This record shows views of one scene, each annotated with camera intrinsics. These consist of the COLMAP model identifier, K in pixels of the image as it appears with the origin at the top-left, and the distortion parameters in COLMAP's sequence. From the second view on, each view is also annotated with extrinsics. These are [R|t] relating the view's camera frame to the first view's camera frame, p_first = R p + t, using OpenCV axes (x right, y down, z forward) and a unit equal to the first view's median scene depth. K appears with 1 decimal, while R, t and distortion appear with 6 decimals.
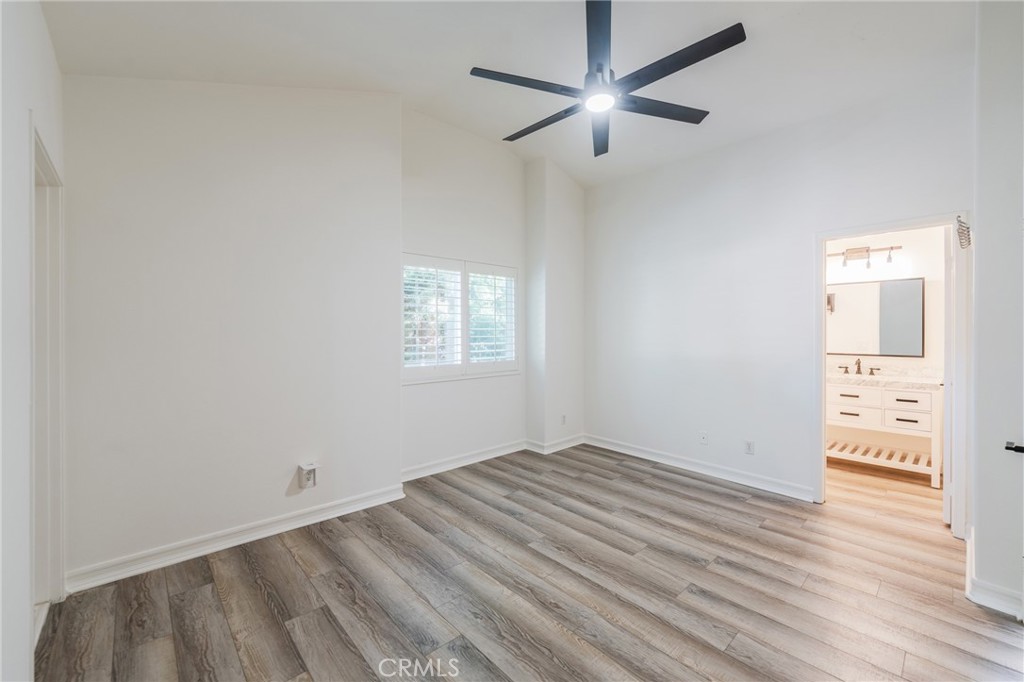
lens RADIAL K [[418.0, 0, 510.9], [0, 418.0, 337.8], [0, 0, 1]] dist [-0.000983, -0.000673]
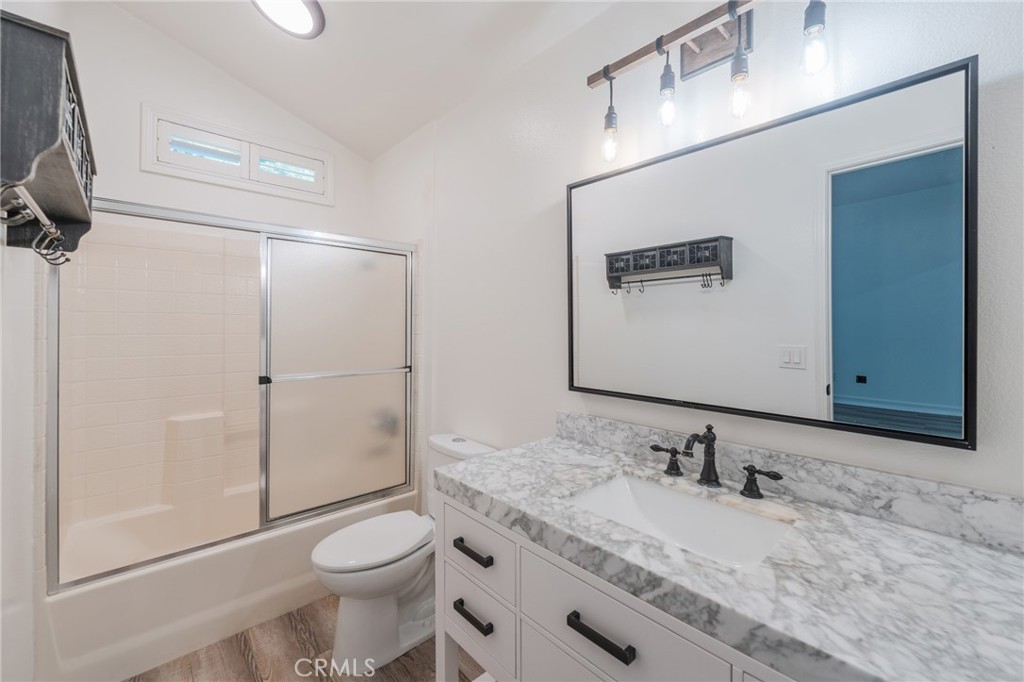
lens RADIAL K [[418.0, 0, 513.0], [0, 418.0, 334.8], [0, 0, 1]] dist [-0.000983, -0.000673]
pose [[0.999980, 0.005478, -0.003143, 0.723864], [-0.005474, 0.999984, 0.001505, -0.005954], [0.003151, -0.001487, 0.999994, 0.752947]]
